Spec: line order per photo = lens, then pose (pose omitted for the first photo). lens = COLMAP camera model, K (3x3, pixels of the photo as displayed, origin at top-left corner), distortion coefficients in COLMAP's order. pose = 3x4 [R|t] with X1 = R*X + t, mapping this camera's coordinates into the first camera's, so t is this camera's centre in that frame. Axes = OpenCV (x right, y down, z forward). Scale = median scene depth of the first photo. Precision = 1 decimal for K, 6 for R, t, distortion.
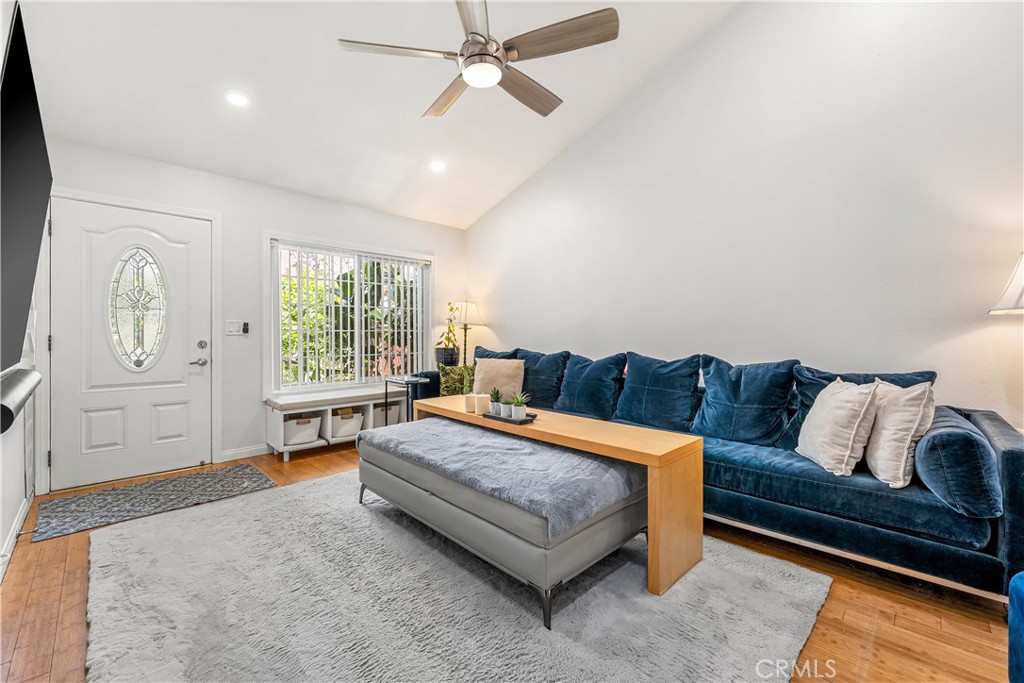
lens RADIAL K [[424.9, 0, 512.1], [0, 424.9, 337.0], [0, 0, 1]] dist [0.000940, -0.000048]
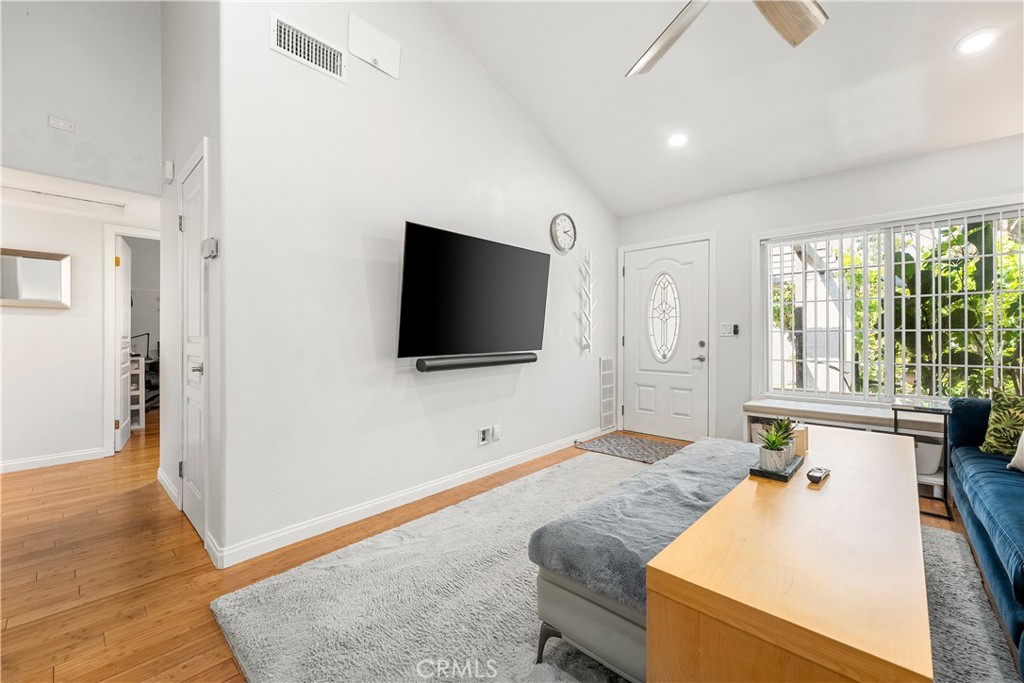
lens RADIAL K [[408.1, 0, 507.7], [0, 408.1, 340.3], [0, 0, 1]] dist [0.000738, -0.000263]
pose [[0.042805, 0.011220, -0.999020, 0.409211], [-0.004443, 0.999929, 0.011040, -0.003483], [0.999074, 0.003966, 0.042852, 0.396659]]
